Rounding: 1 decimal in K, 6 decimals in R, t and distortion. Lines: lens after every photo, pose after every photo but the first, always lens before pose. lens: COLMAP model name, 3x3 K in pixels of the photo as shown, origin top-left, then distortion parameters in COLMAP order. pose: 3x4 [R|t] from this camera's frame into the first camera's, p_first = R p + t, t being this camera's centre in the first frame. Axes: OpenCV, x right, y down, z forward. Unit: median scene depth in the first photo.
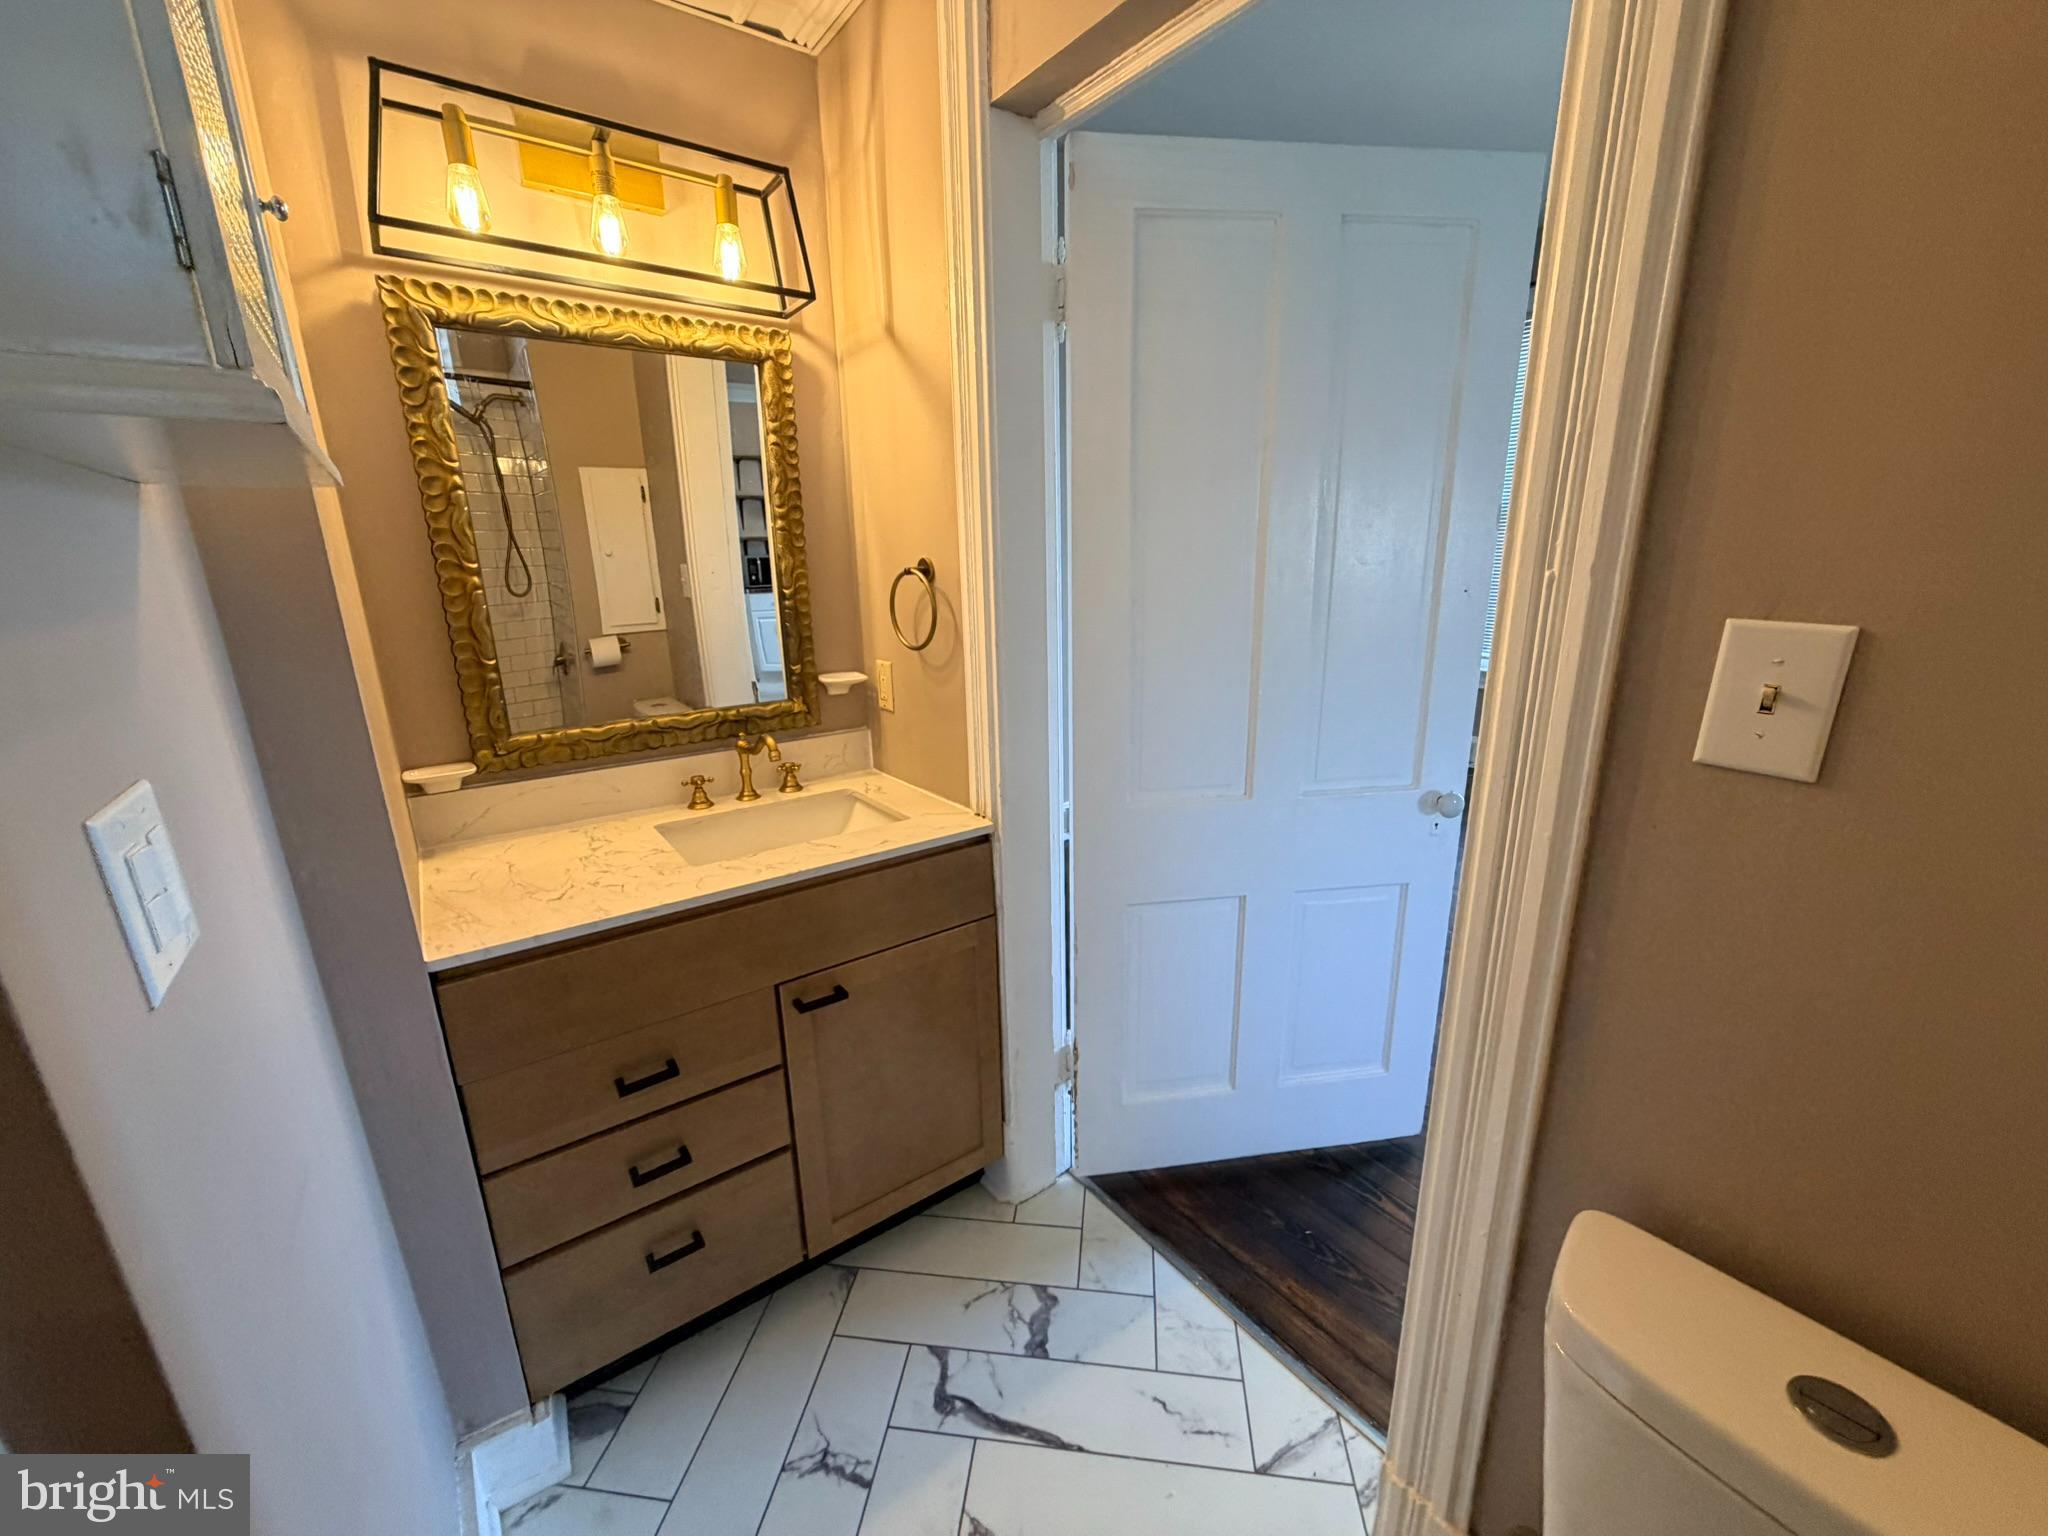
lens RADIAL K [[816.8, 0, 1021.9], [0, 816.8, 768.4], [0, 0, 1]] dist [0.002267, -0.000024]
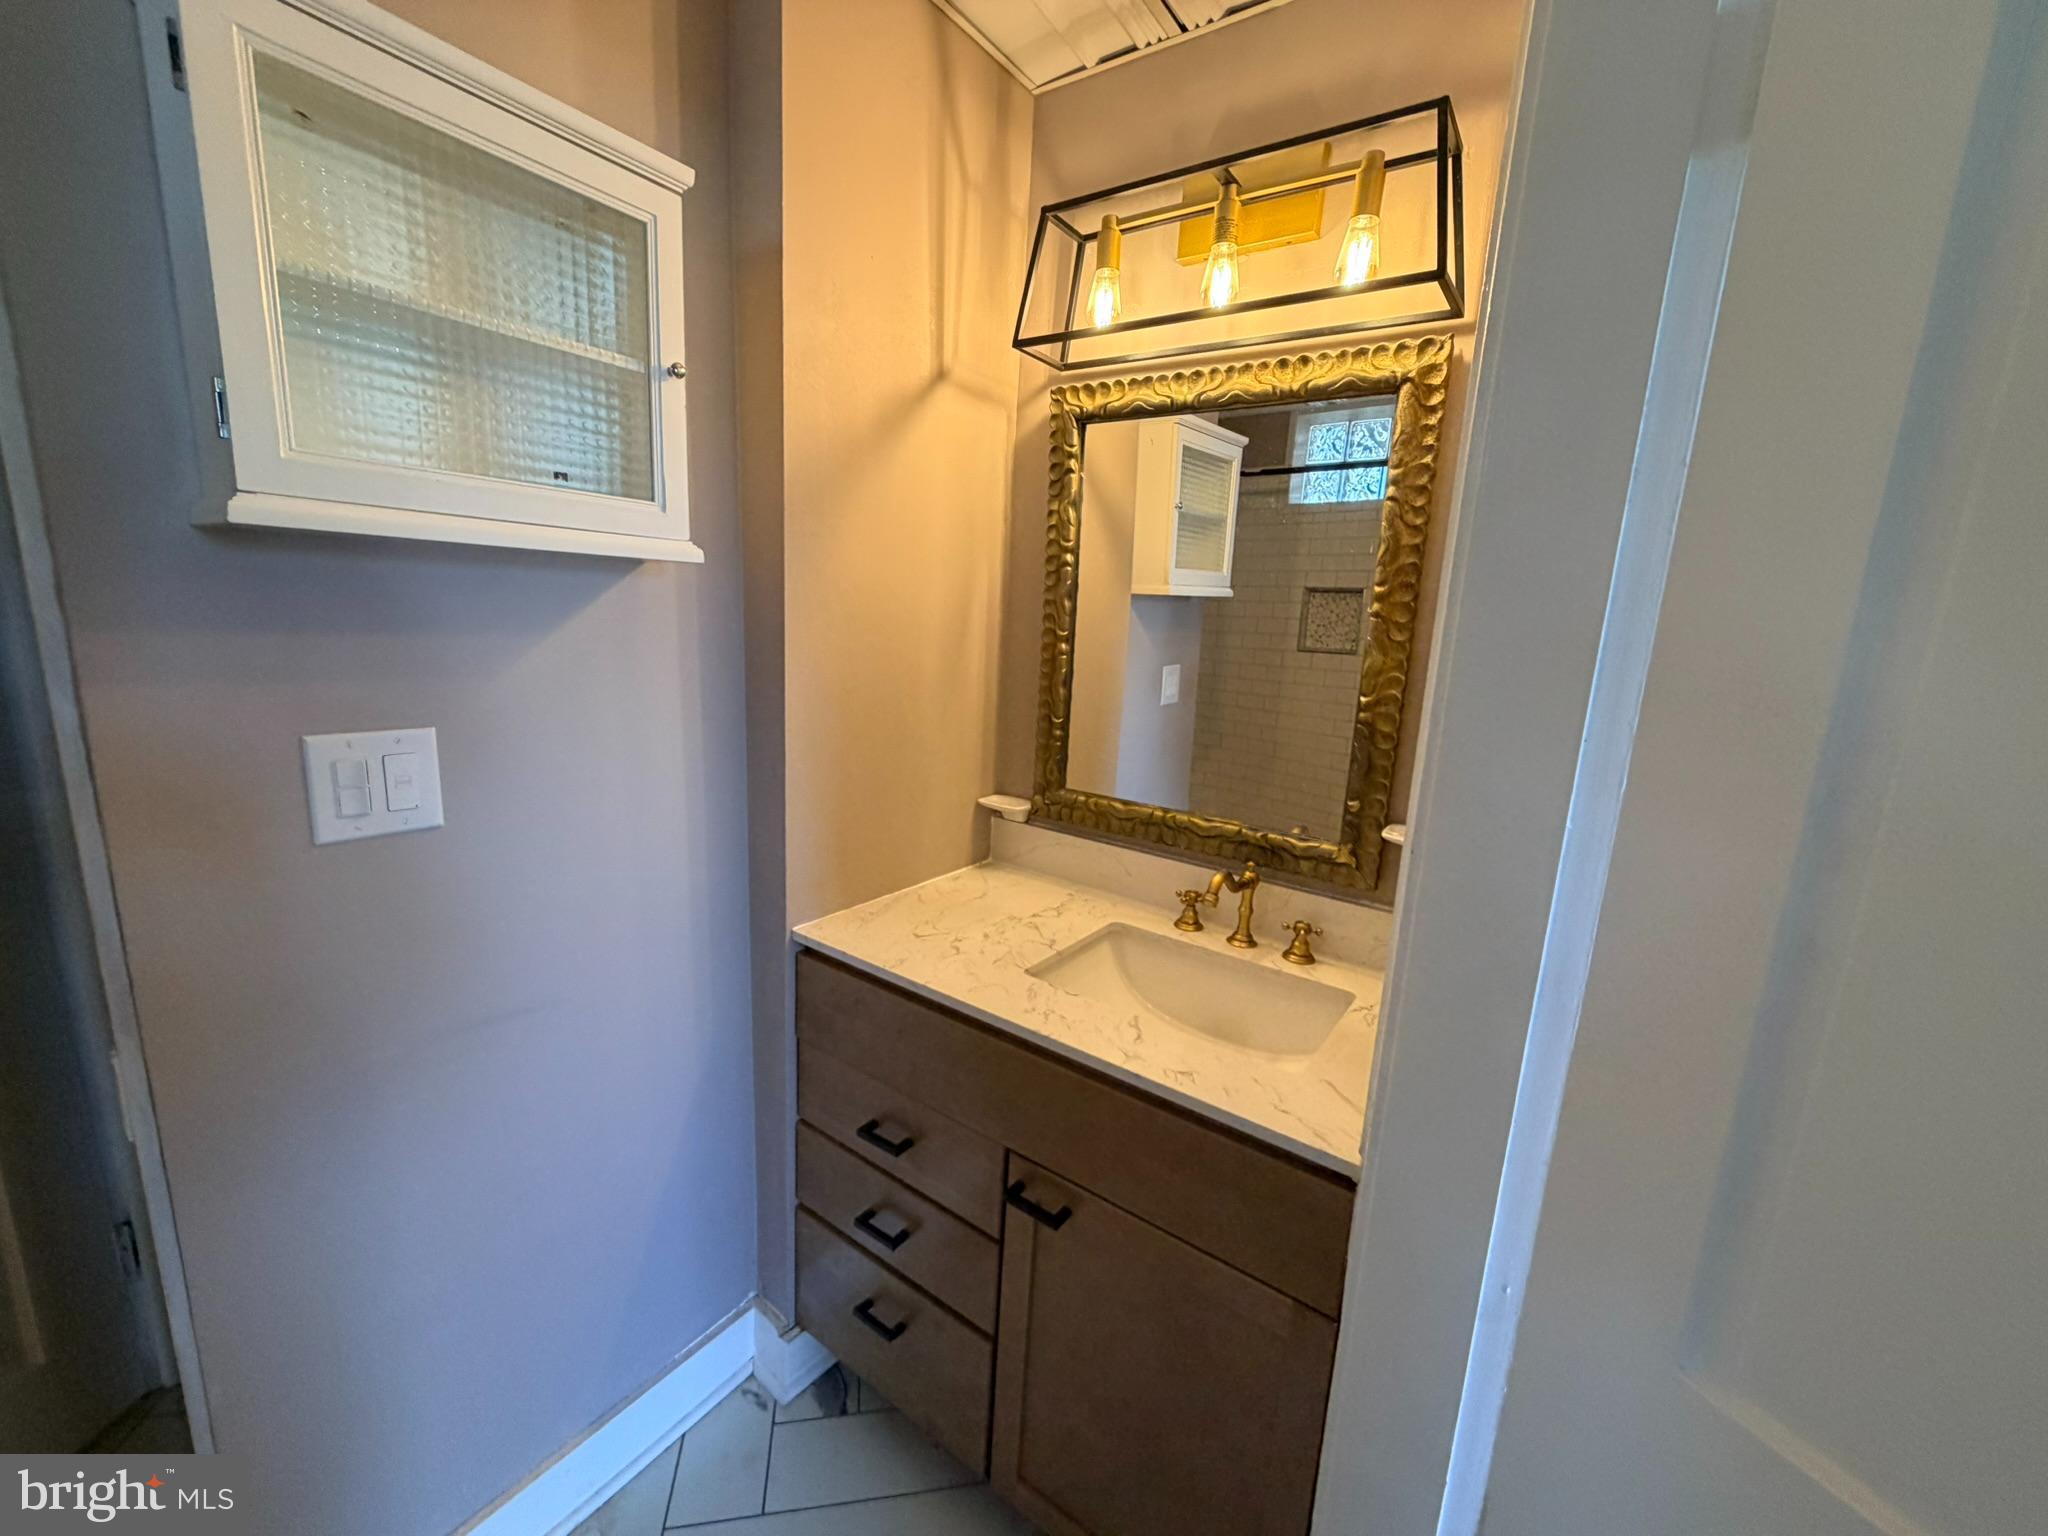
lens RADIAL K [[816.8, 0, 1022.3], [0, 816.8, 769.1], [0, 0, 1]] dist [0.002267, -0.000024]
pose [[0.306749, 0.219127, -0.926223, 0.350497], [-0.300334, 0.945704, 0.124271, -0.186076], [0.903164, 0.240056, 0.355905, 0.574093]]
